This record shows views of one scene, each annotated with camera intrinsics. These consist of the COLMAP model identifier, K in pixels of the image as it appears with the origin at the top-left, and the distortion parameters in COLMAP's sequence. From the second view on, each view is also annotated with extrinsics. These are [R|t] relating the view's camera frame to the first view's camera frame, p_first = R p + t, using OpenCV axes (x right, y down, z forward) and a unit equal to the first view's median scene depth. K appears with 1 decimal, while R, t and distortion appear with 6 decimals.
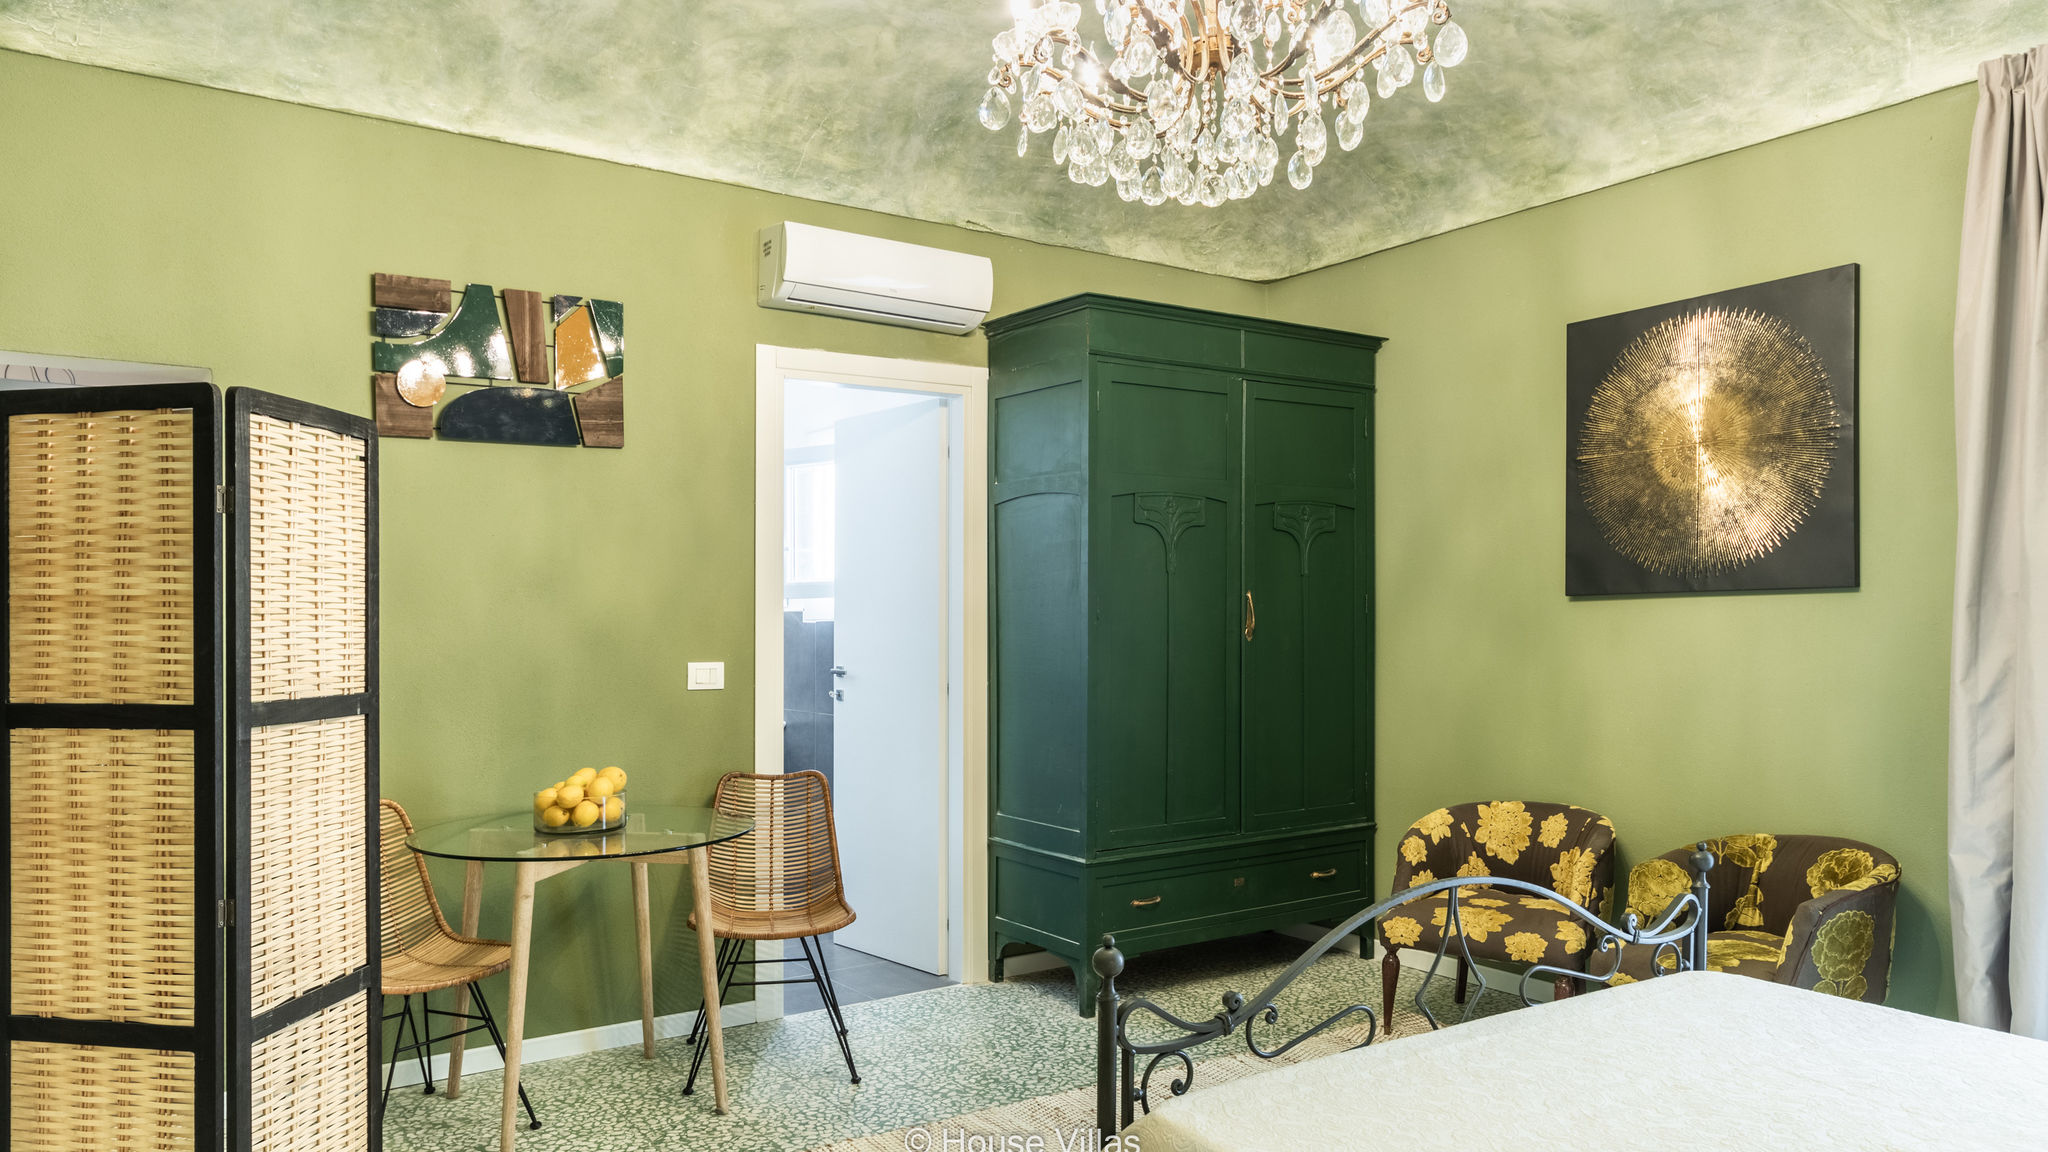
lens RADIAL K [[1395.7, 0, 1020.7], [0, 1395.7, 622.9], [0, 0, 1]] dist [0.008542, -0.013622]
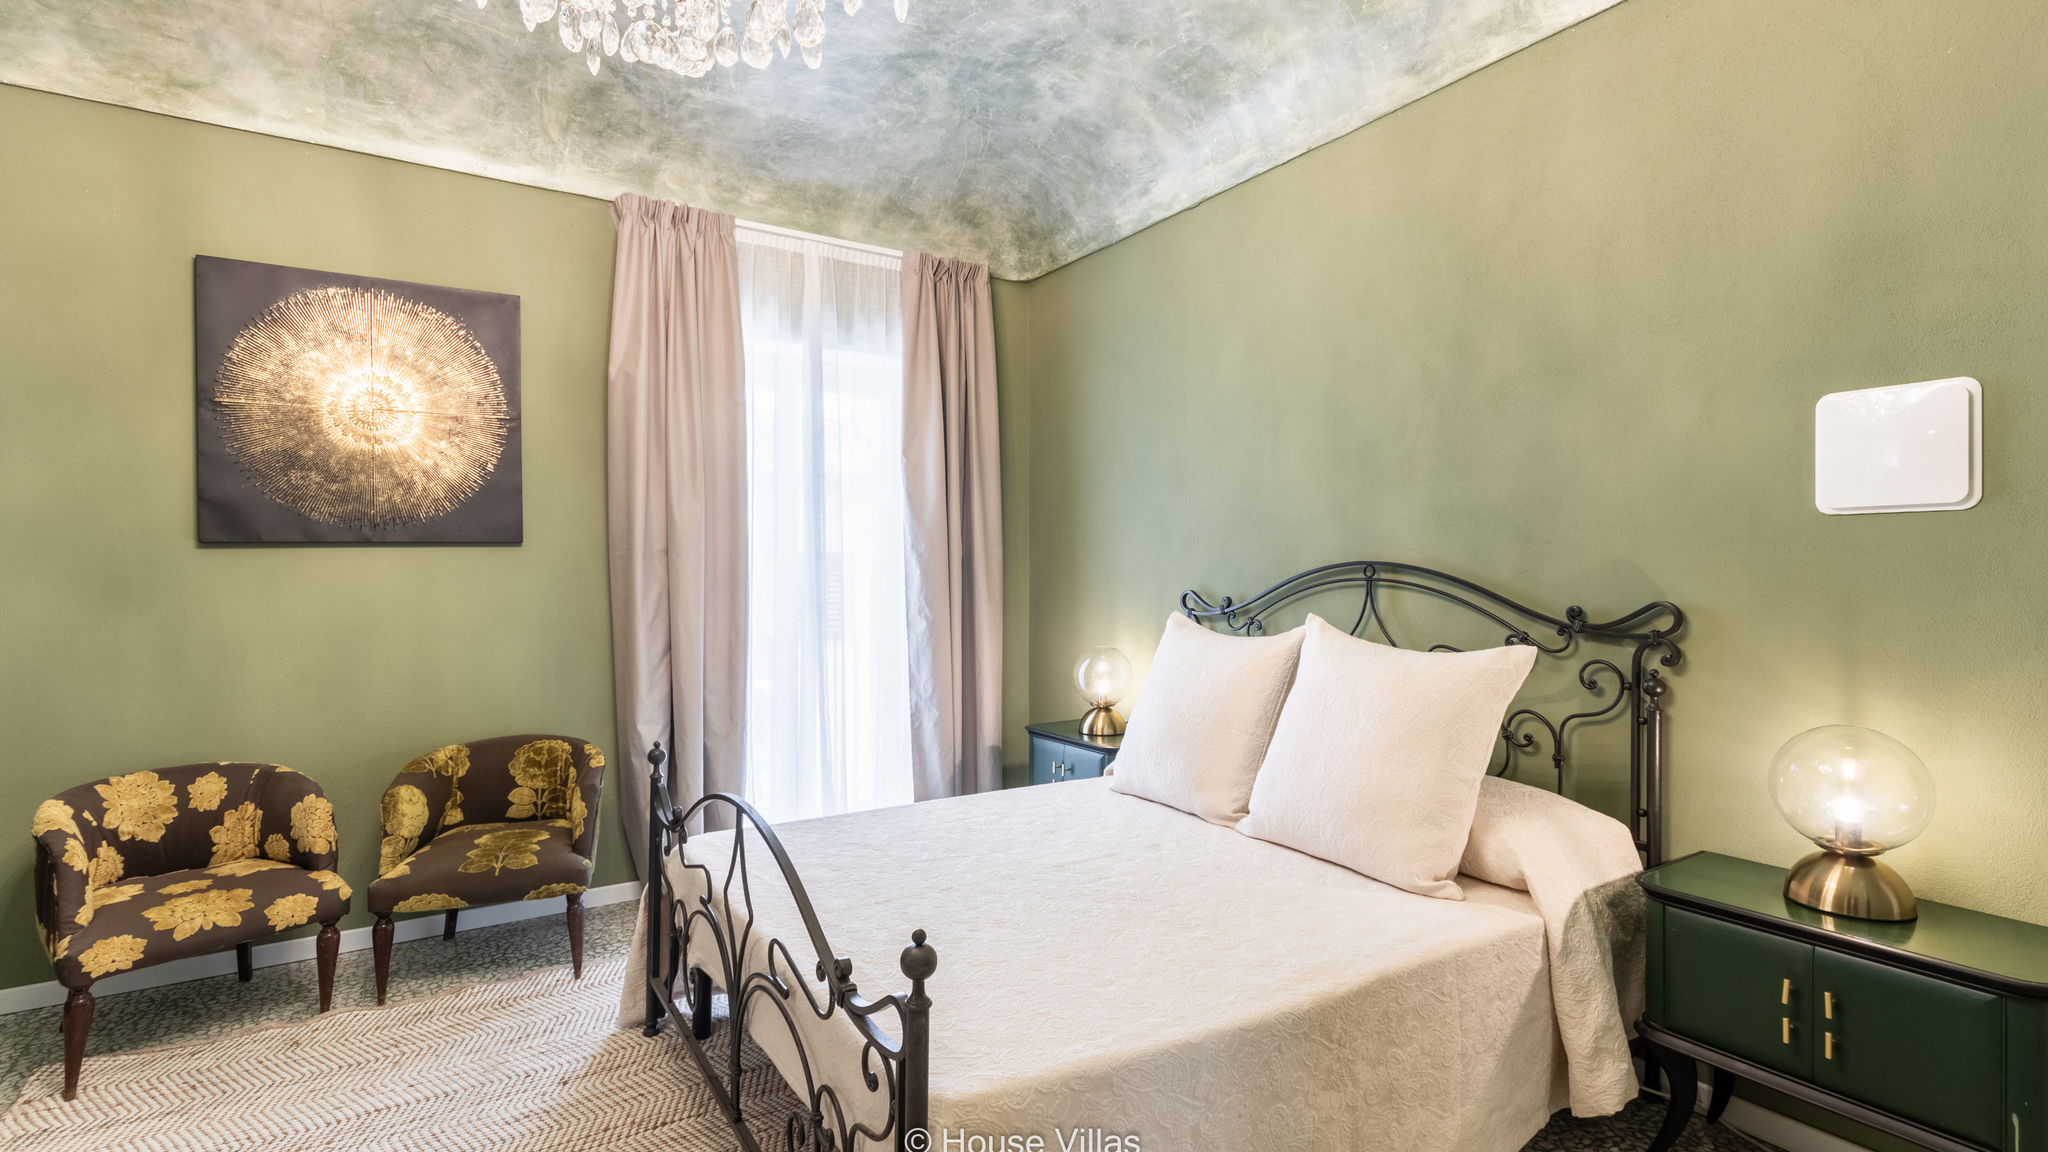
lens RADIAL K [[955.9, 0, 1018.1], [0, 955.9, 563.3], [0, 0, 1]] dist [0.002782, 0.000959]
pose [[0.022995, 0.002767, 0.999732, -0.249773], [-0.001295, 0.999995, -0.002738, -0.003861], [-0.999735, -0.001232, 0.022999, 0.441401]]
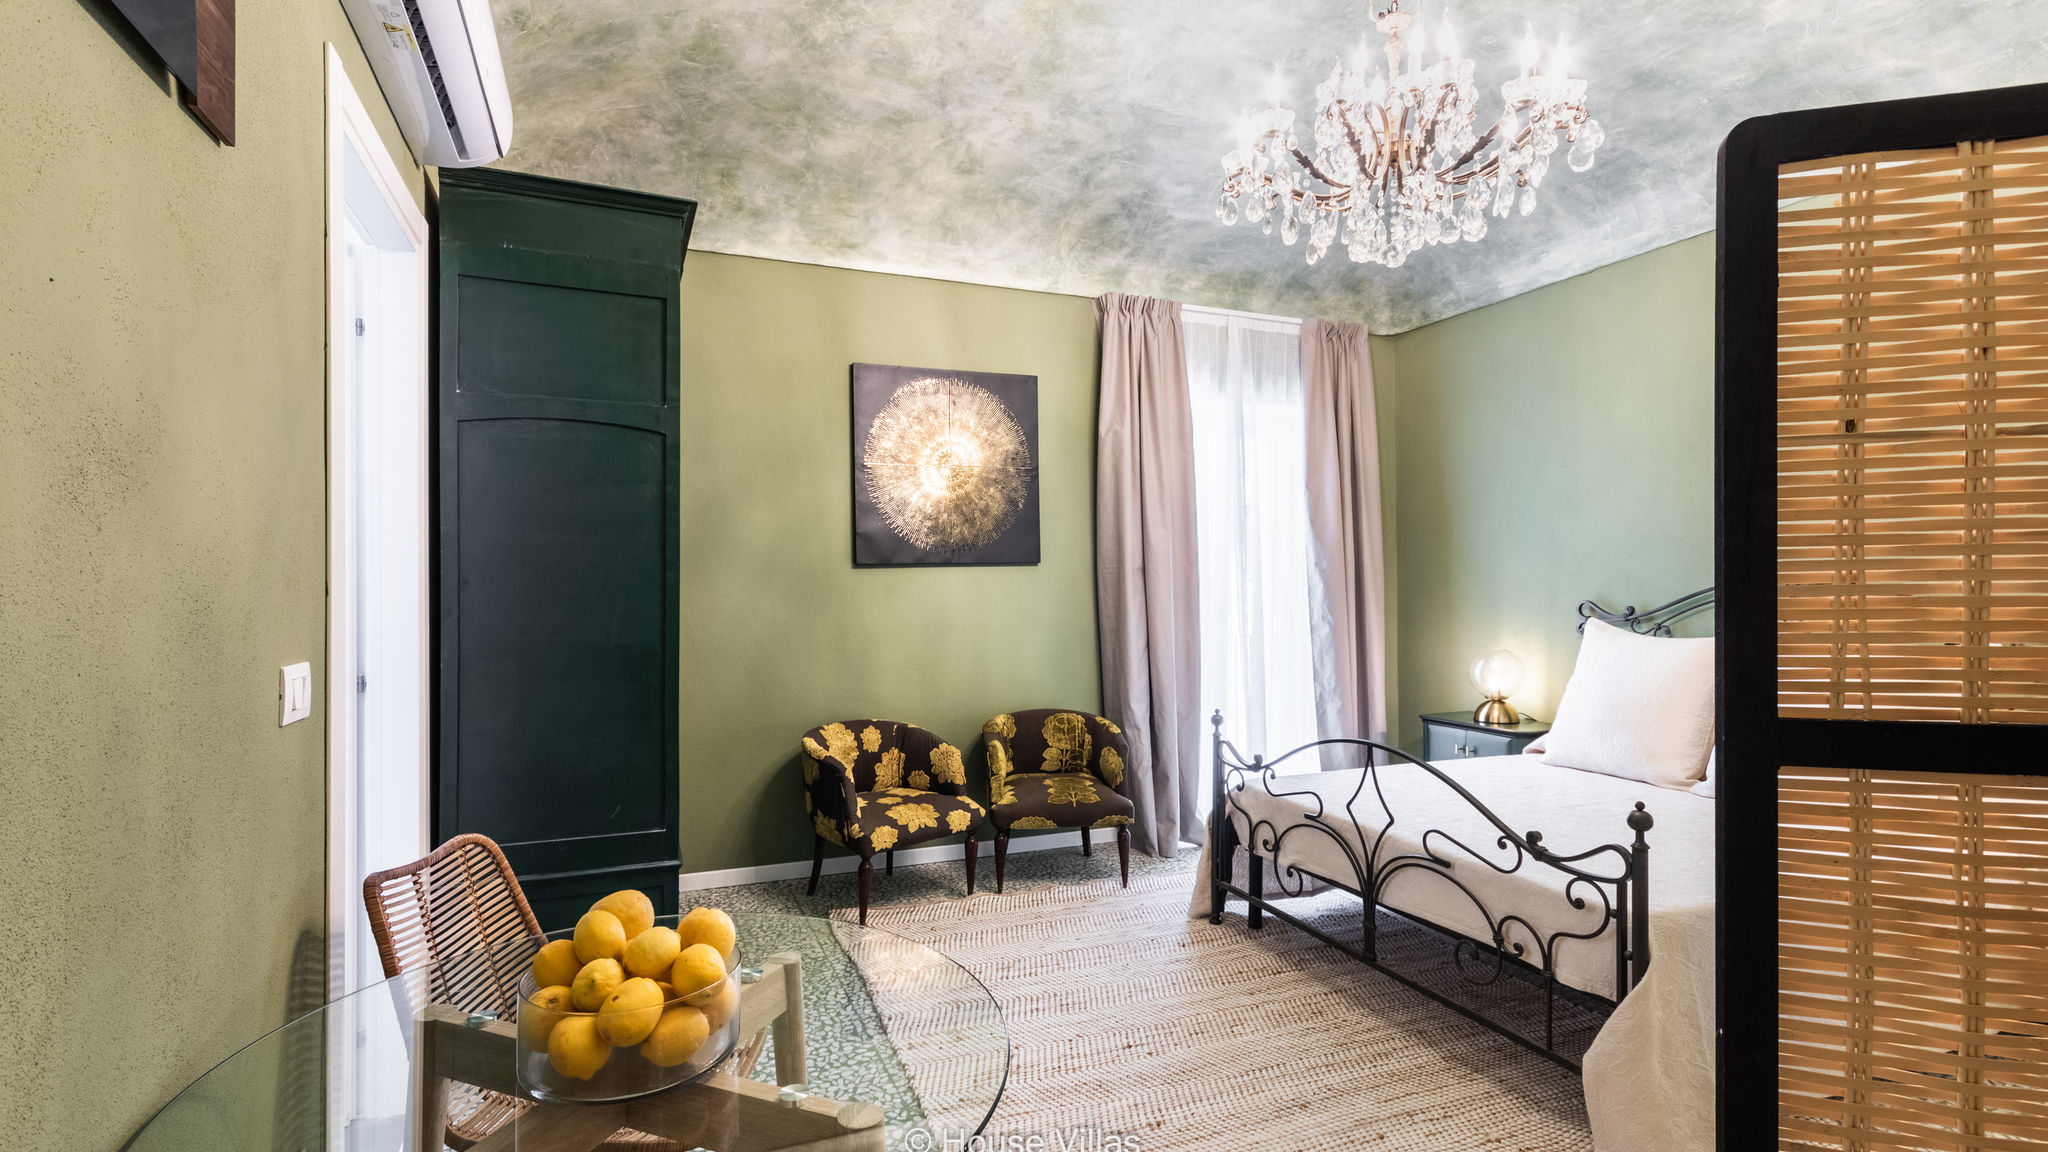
lens RADIAL K [[955.9, 0, 1003.2], [0, 955.9, 566.4], [0, 0, 1]] dist [0.002782, 0.000959]
pose [[0.211739, 0.015017, 0.977211, -0.489123], [0.000280, 0.999881, -0.015426, -0.002624], [-0.977326, 0.003540, 0.211709, 0.682082]]
